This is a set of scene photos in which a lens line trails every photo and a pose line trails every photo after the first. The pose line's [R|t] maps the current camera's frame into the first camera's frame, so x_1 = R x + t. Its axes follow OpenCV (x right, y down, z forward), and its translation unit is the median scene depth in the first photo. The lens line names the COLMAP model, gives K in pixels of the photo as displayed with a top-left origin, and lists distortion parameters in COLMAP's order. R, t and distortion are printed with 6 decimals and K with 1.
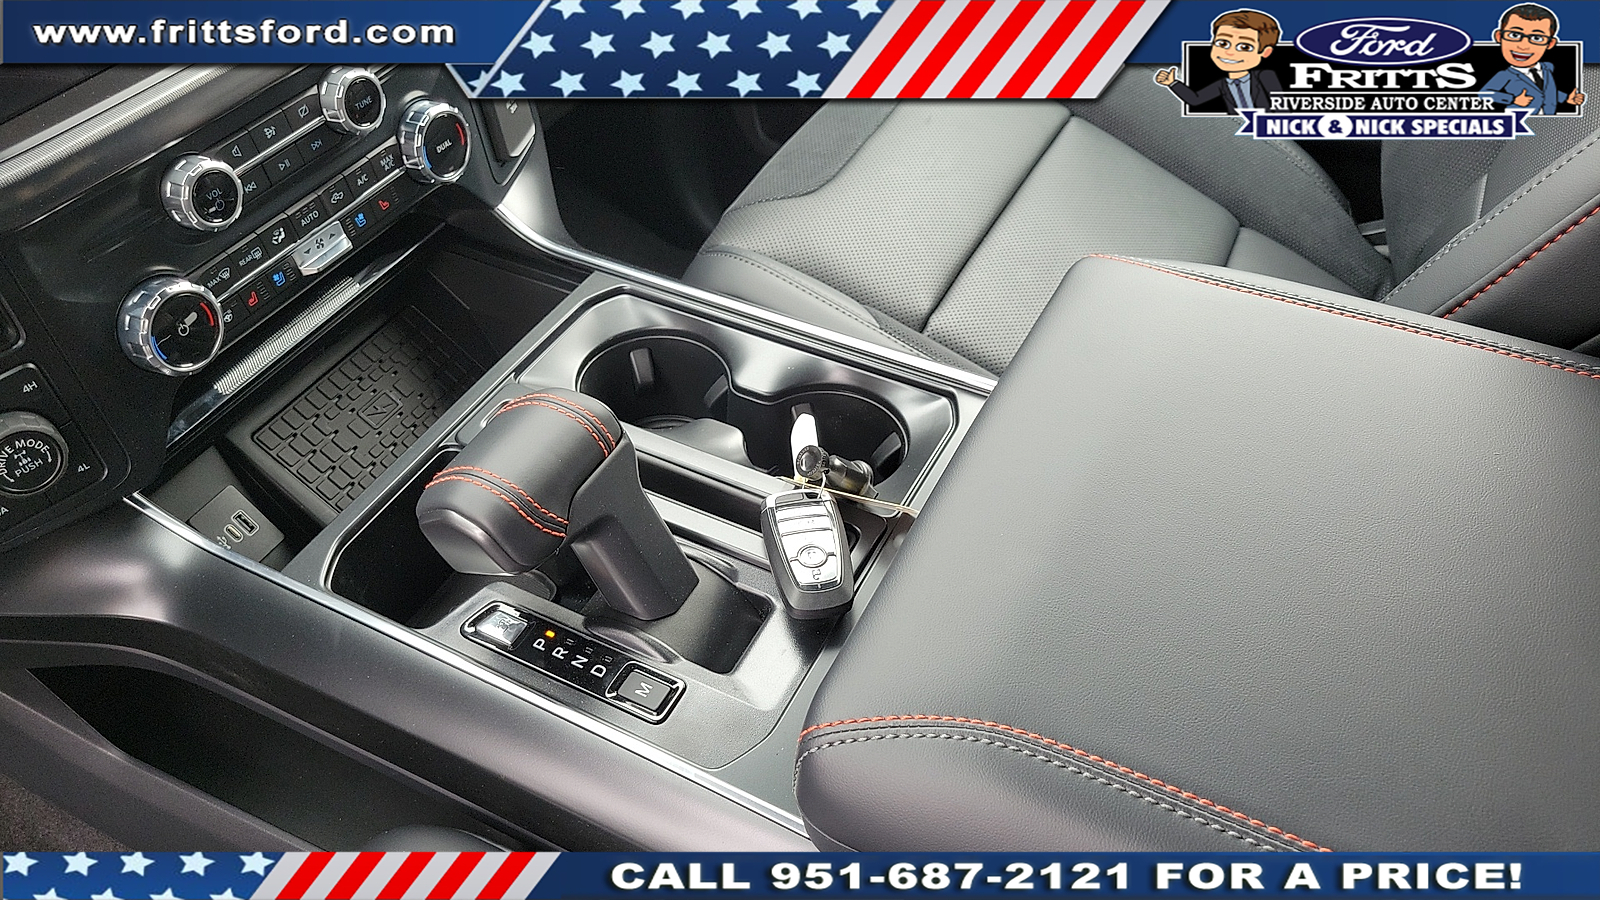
lens RADIAL K [[1194.6, 0, 741.0], [0, 1194.6, 459.6], [0, 0, 1]] dist [0.031489, -0.002044]
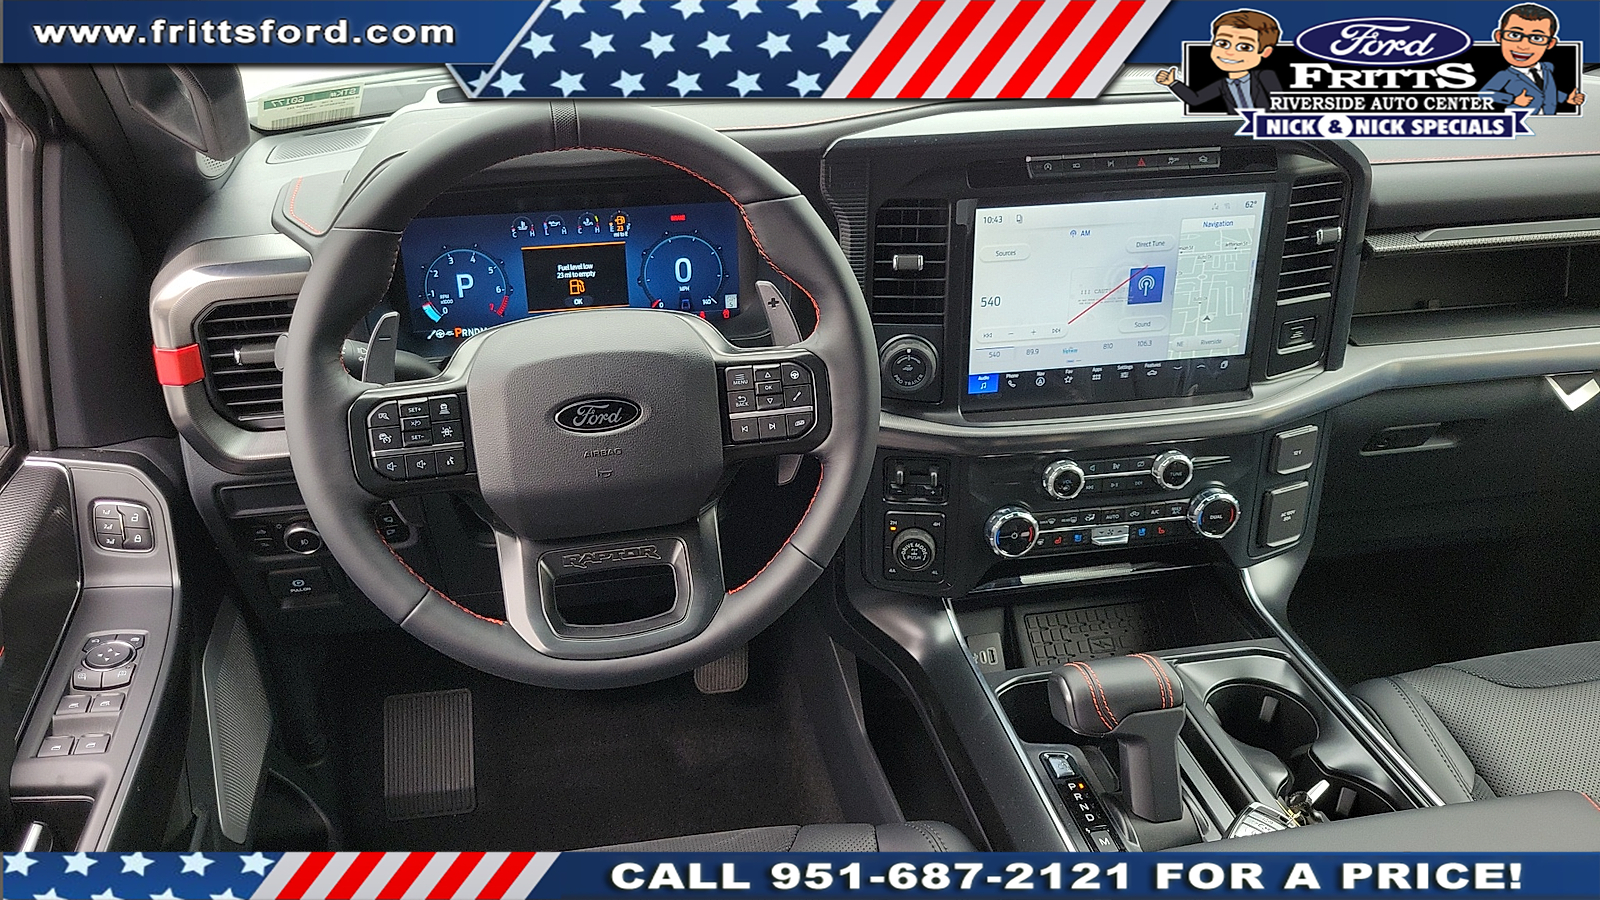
lens RADIAL K [[1183.7, 0, 748.6], [0, 1183.7, 471.4], [0, 0, 1]] dist [-0.001114, -0.005617]
pose [[0.620798, 0.409480, -0.668533, 0.411578], [-0.557904, 0.829848, -0.009782, 0.050462], [0.550775, 0.379049, 0.743618, -0.554470]]
